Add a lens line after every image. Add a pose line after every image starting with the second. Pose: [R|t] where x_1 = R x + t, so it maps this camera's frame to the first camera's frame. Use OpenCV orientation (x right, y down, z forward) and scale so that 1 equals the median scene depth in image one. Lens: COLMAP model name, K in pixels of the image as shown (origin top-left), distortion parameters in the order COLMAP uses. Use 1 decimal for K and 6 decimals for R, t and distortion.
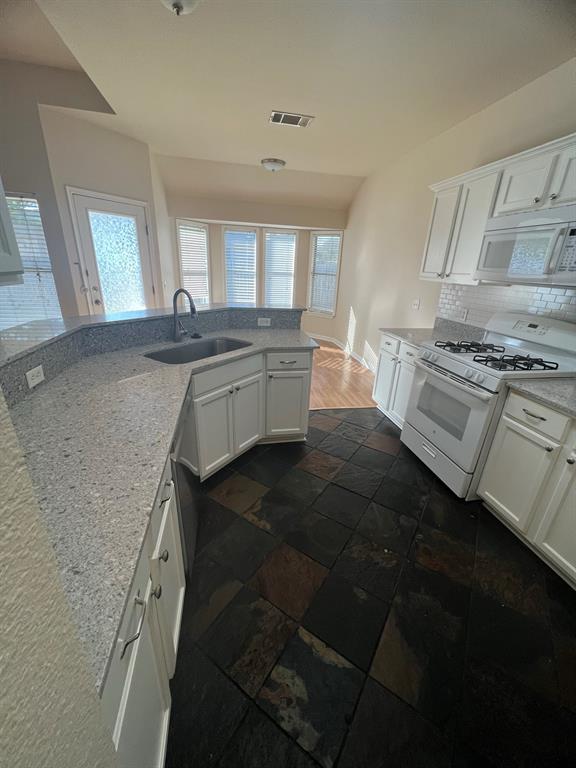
lens RADIAL K [[306.4, 0, 290.3], [0, 306.4, 382.6], [0, 0, 1]] dist [-0.001568, -0.000014]
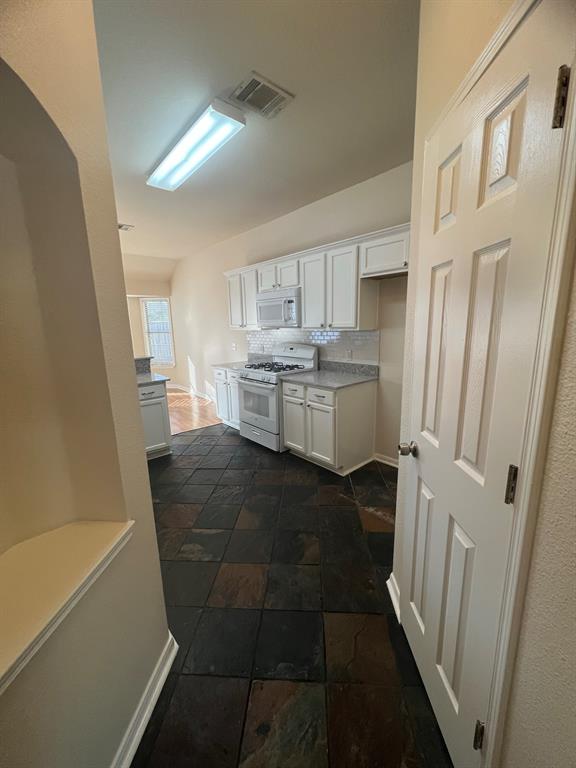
lens RADIAL K [[306.4, 0, 290.3], [0, 306.4, 382.6], [0, 0, 1]] dist [-0.001568, -0.000014]
pose [[0.865813, -0.157019, 0.475092, -0.104455], [0.234712, 0.965993, -0.108479, 0.194887], [-0.441903, 0.205433, 0.873224, -0.518411]]
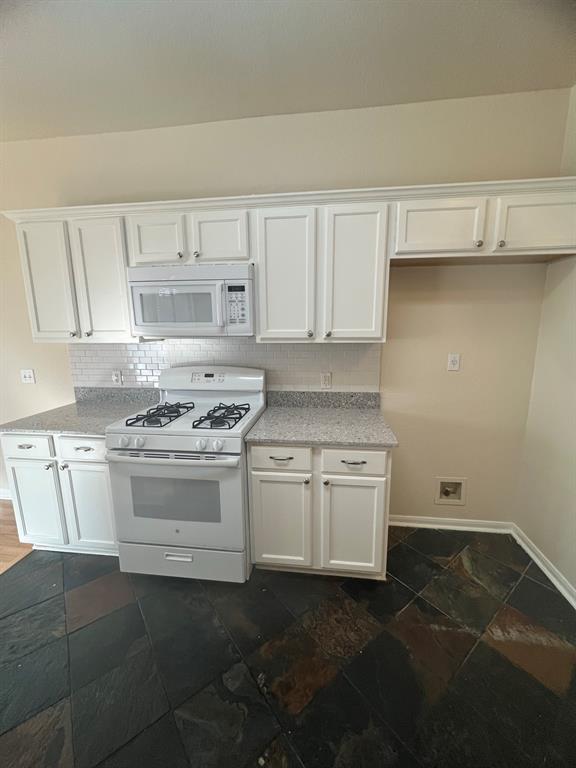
lens RADIAL K [[306.4, 0, 290.3], [0, 306.4, 382.6], [0, 0, 1]] dist [-0.001568, -0.000014]
pose [[0.321291, -0.215808, 0.922062, -0.056835], [0.359021, 0.928757, 0.092274, -0.152396], [-0.876285, 0.301393, 0.375881, 0.372083]]
